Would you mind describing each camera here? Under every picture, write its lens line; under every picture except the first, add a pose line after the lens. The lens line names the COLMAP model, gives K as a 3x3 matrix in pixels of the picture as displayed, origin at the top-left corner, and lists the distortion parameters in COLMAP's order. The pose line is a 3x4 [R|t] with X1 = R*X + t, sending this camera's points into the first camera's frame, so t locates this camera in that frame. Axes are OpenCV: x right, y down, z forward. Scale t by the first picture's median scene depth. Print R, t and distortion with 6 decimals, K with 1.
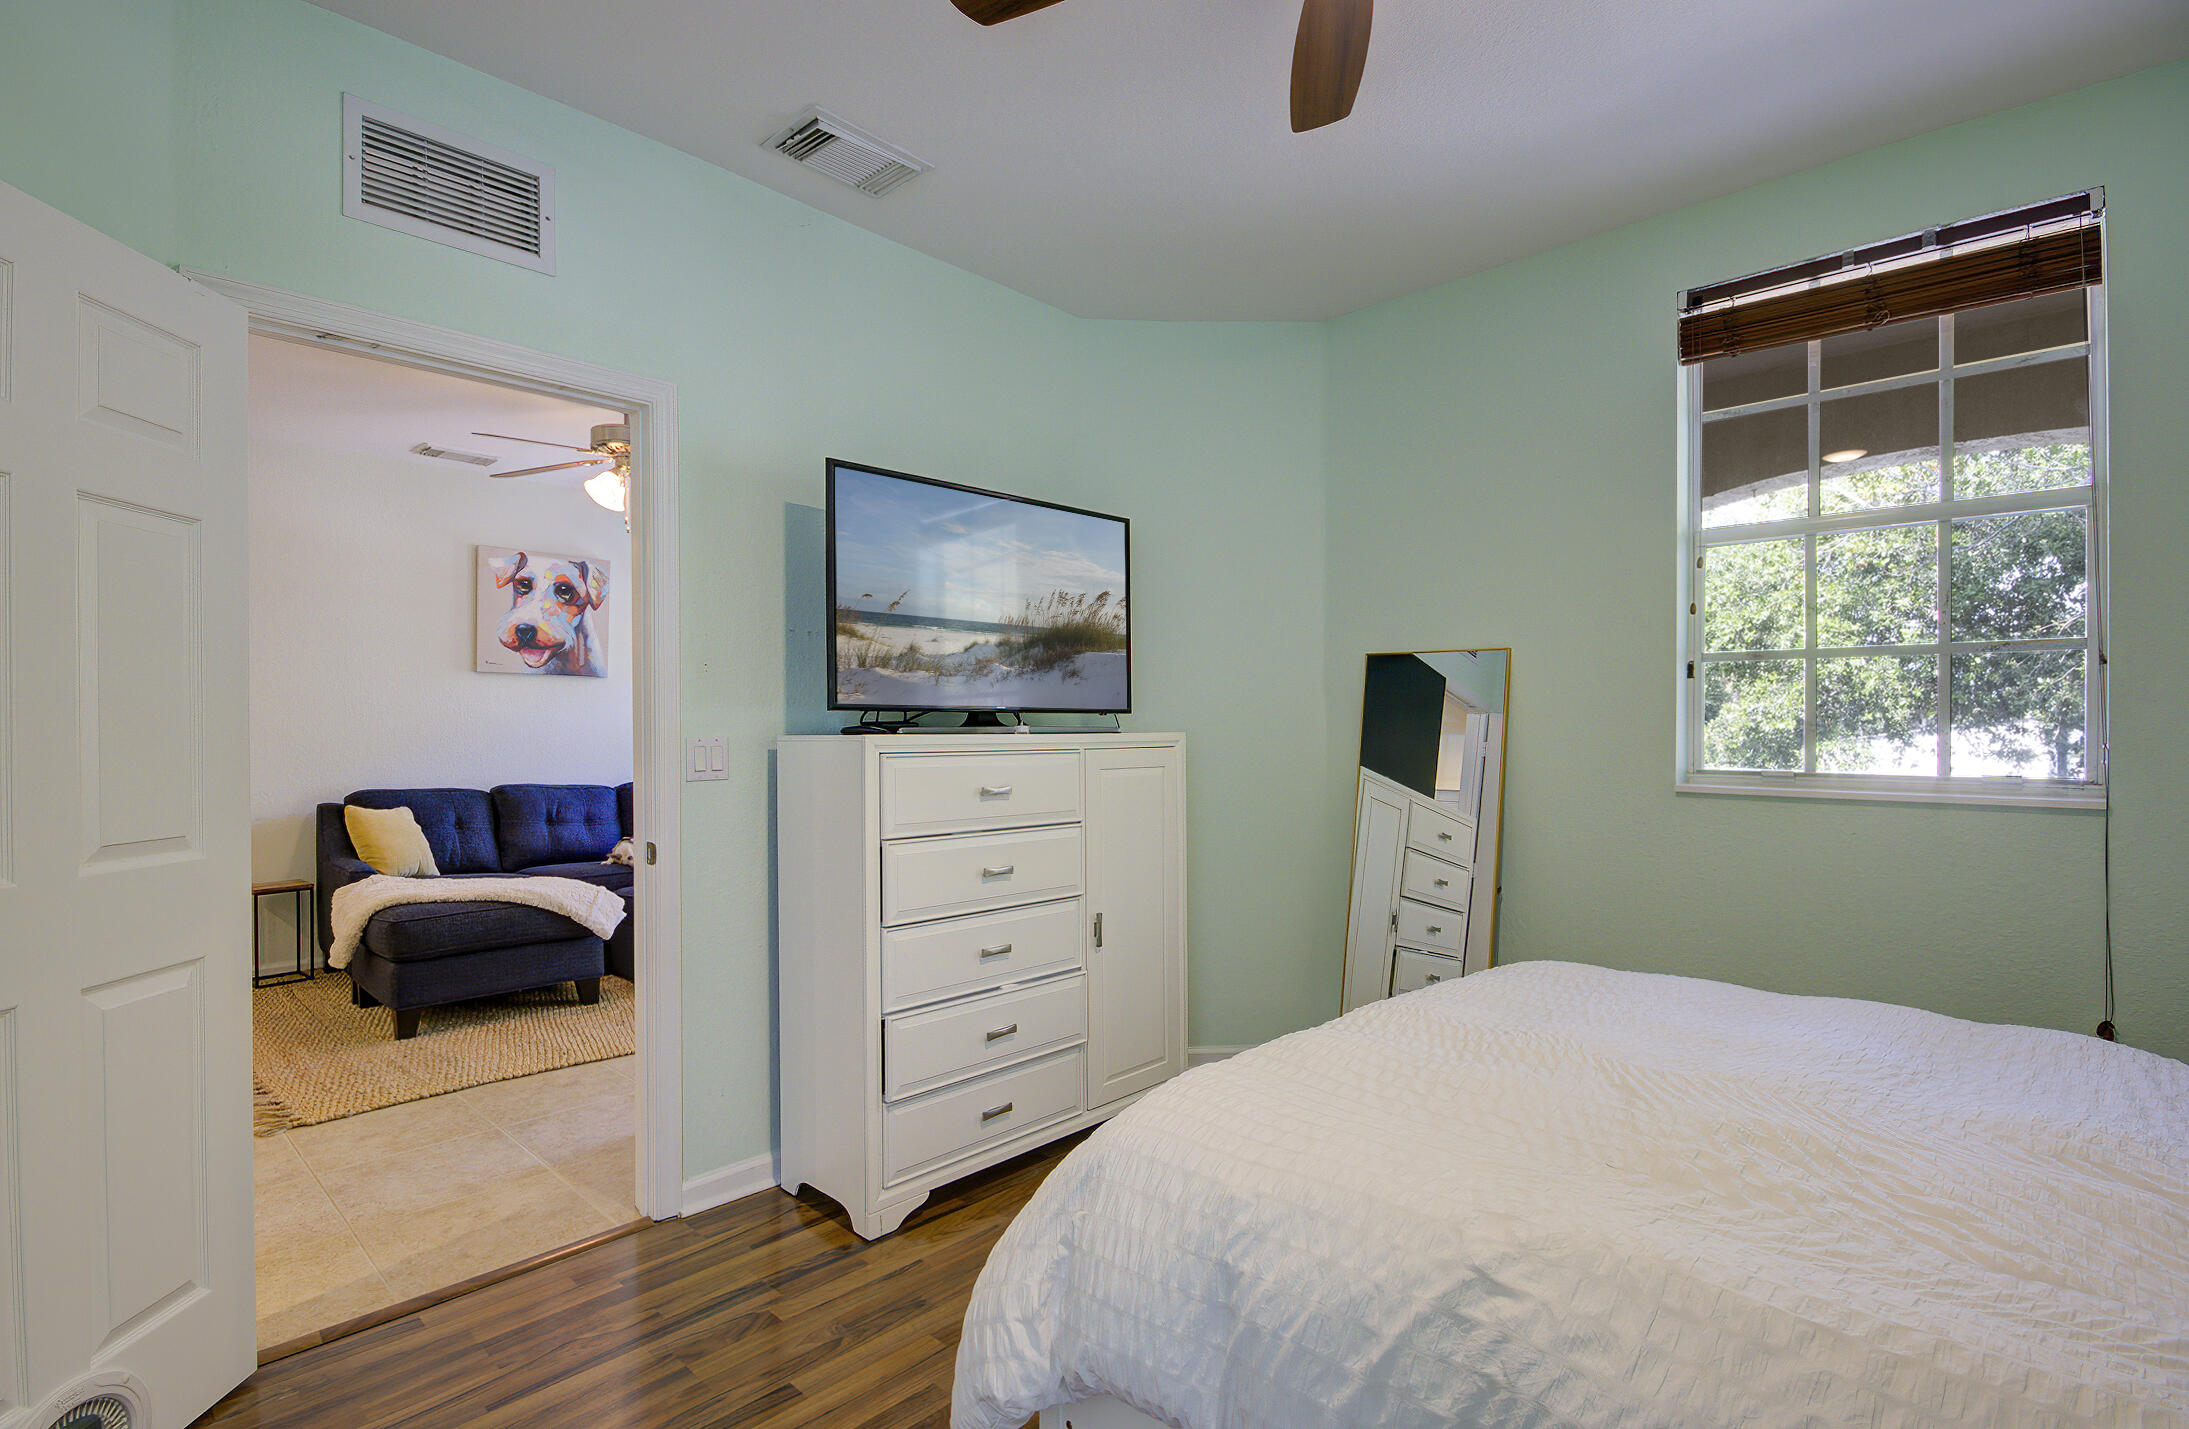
lens RADIAL K [[1020.8, 0, 1098.1], [0, 1020.8, 732.7], [0, 0, 1]] dist [-0.010035, -0.000086]
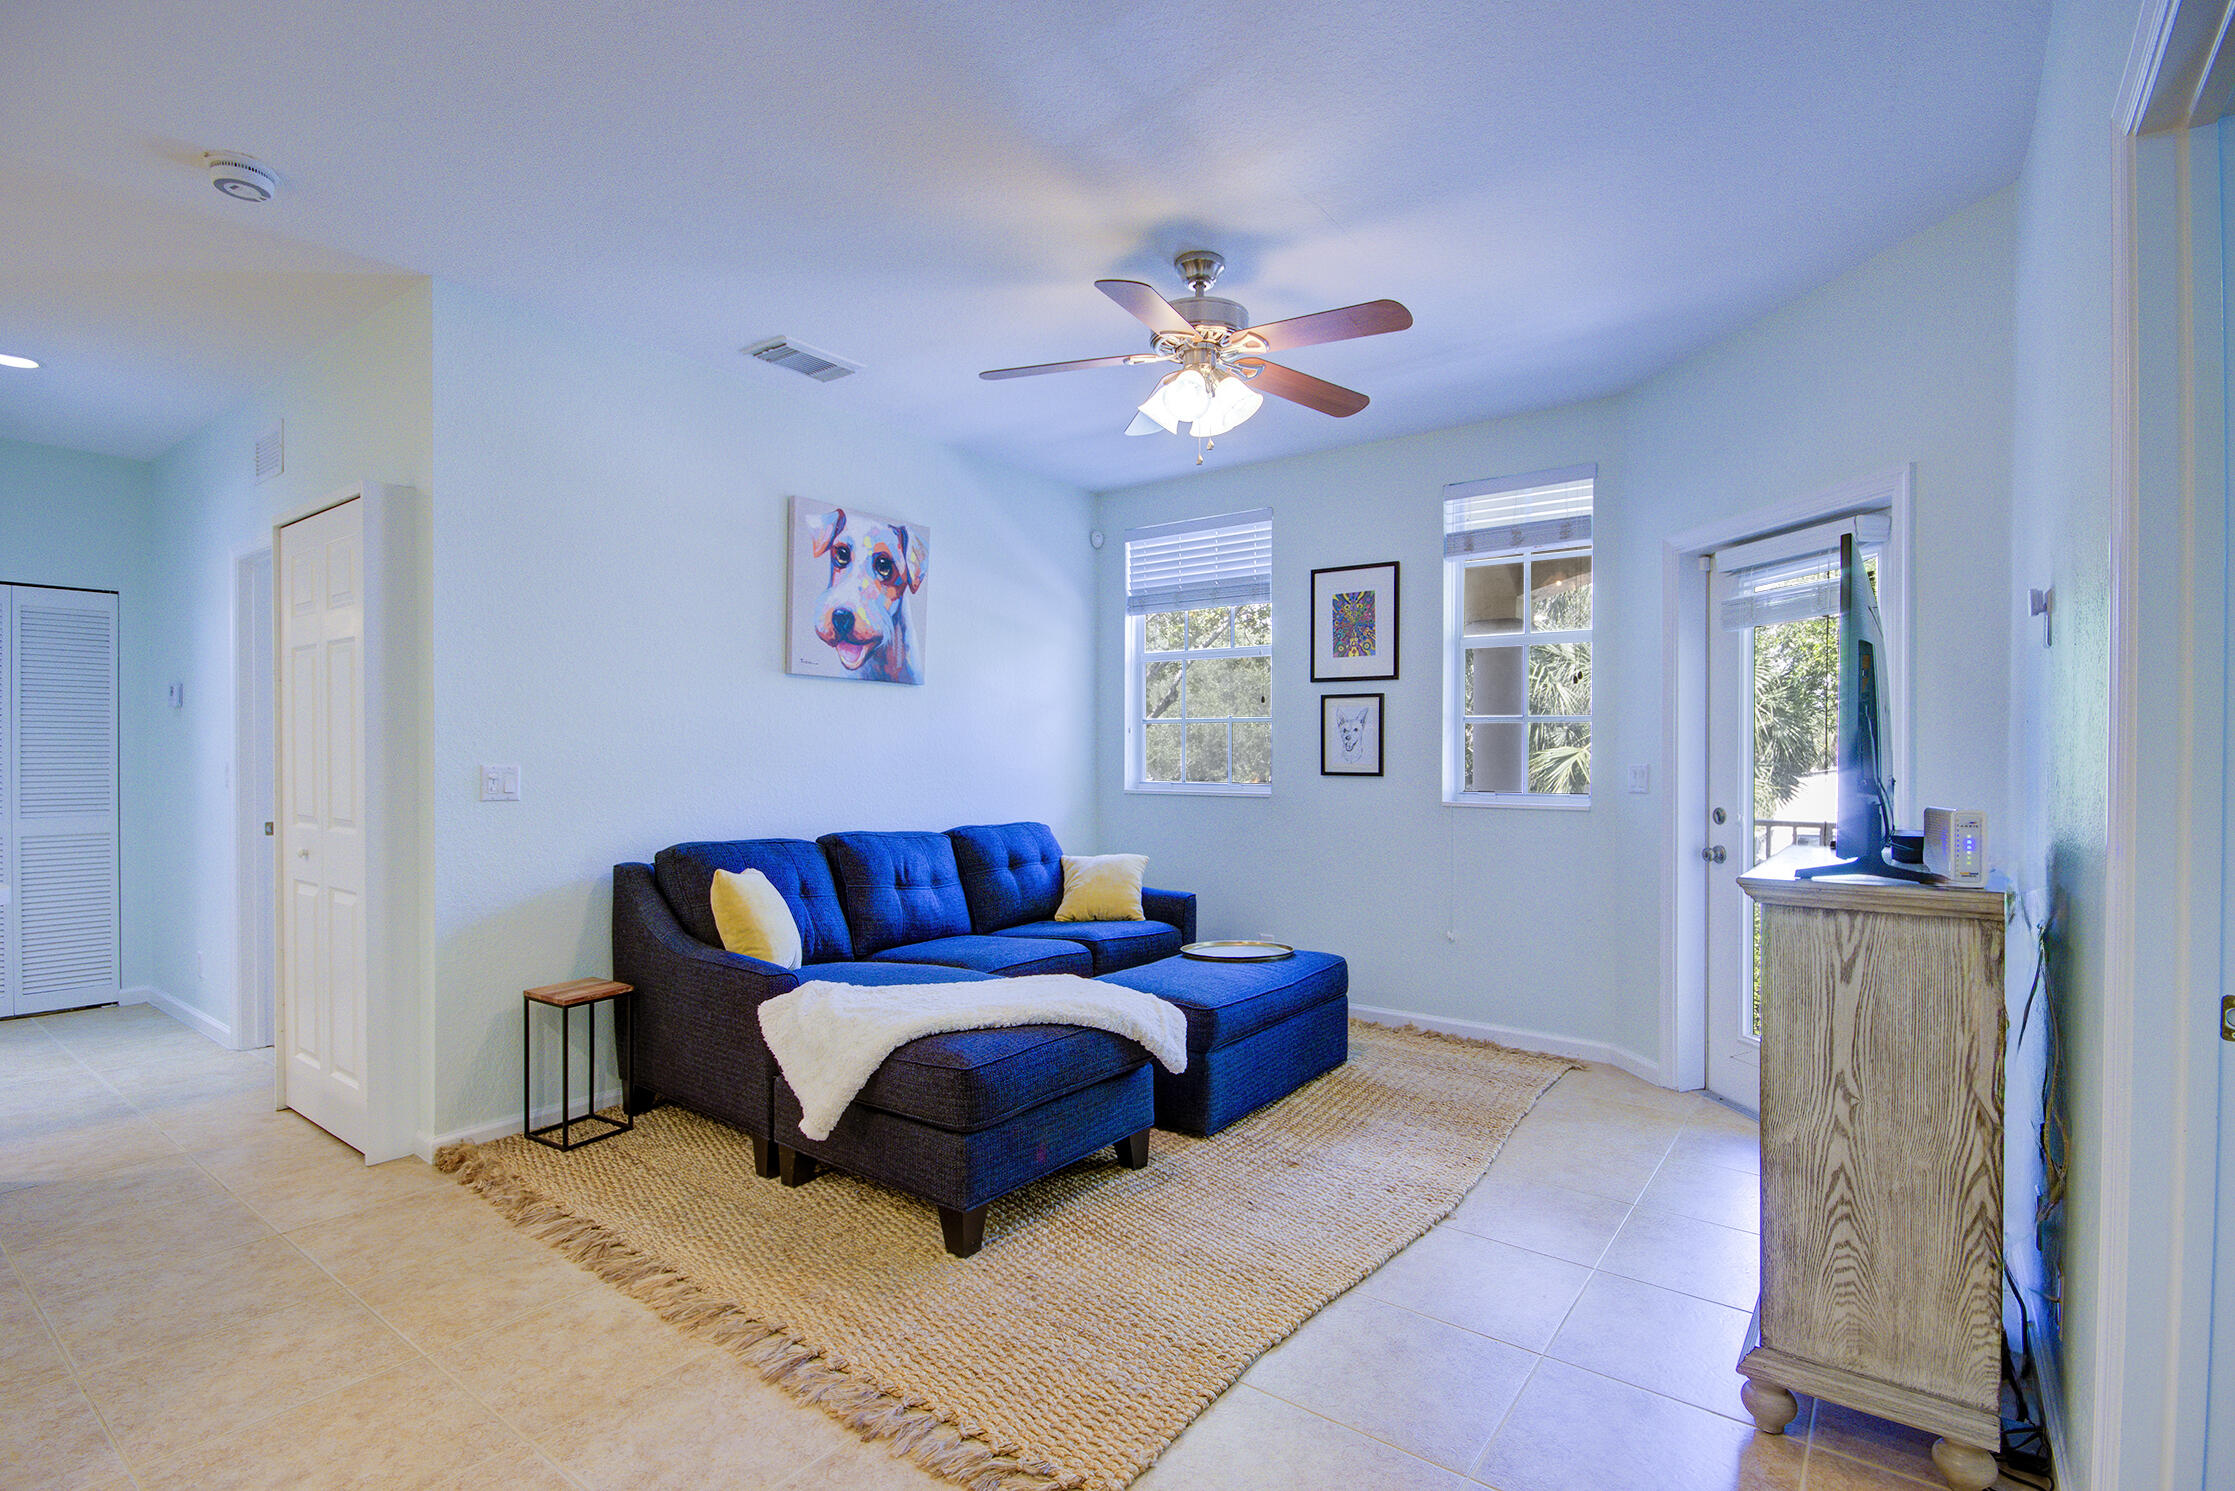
lens RADIAL K [[1066.9, 0, 1117.5], [0, 1066.9, 745.5], [0, 0, 1]] dist [0.000448, -0.000011]
pose [[0.993856, 0.009067, 0.110306, -0.447217], [-0.007832, 0.999902, -0.011624, -0.002836], [-0.110401, 0.010688, 0.993830, 0.226894]]
